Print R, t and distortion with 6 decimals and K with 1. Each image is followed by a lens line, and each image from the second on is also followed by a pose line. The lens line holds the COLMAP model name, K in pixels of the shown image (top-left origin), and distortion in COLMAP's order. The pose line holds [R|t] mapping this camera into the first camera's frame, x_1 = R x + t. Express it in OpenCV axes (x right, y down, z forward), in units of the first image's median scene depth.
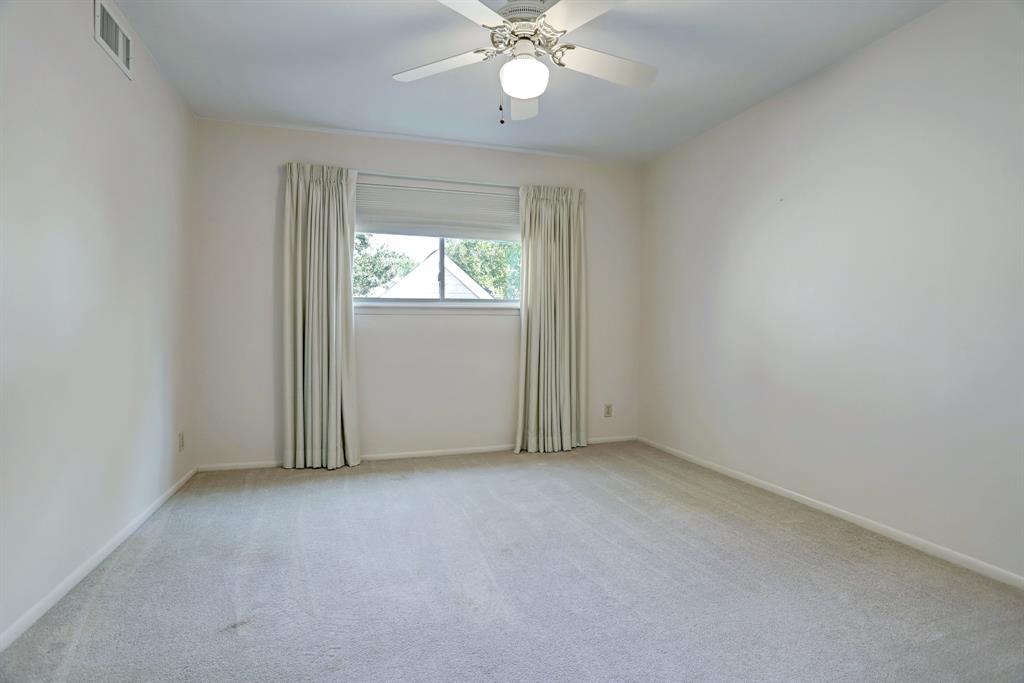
lens RADIAL K [[512.5, 0, 513.4], [0, 512.5, 341.7], [0, 0, 1]] dist [-0.044080, 0.009256]
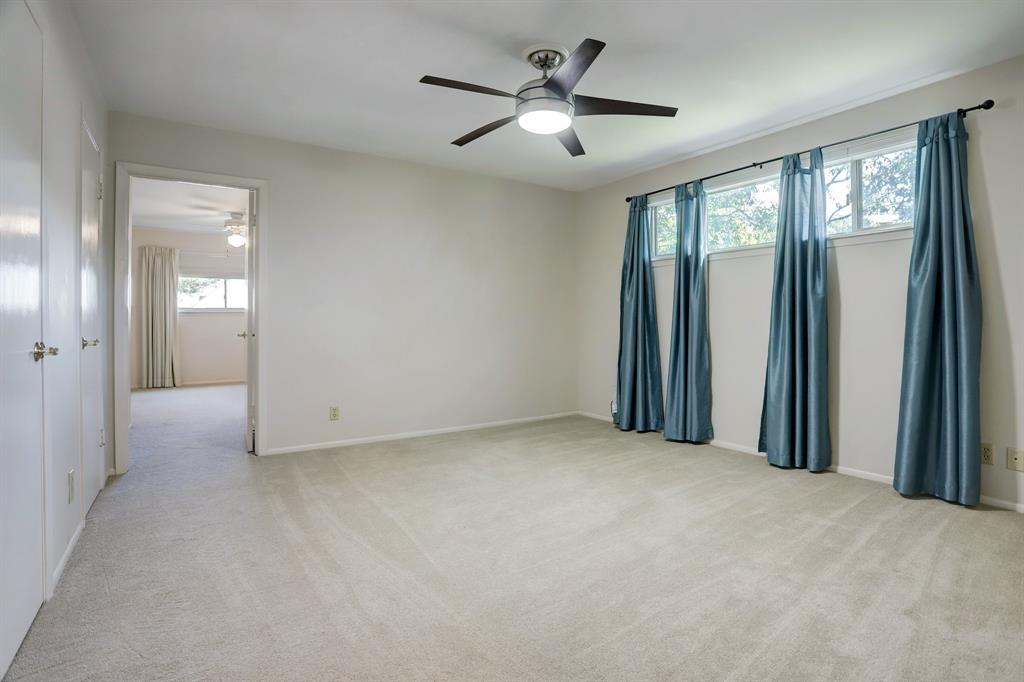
lens RADIAL K [[512.5, 0, 507.2], [0, 512.5, 334.6], [0, 0, 1]] dist [-0.044080, 0.009256]
pose [[0.965885, -0.004070, 0.258940, 0.483592], [0.004098, 0.999992, 0.000432, 0.027612], [-0.258940, 0.000644, 0.965893, -1.429144]]
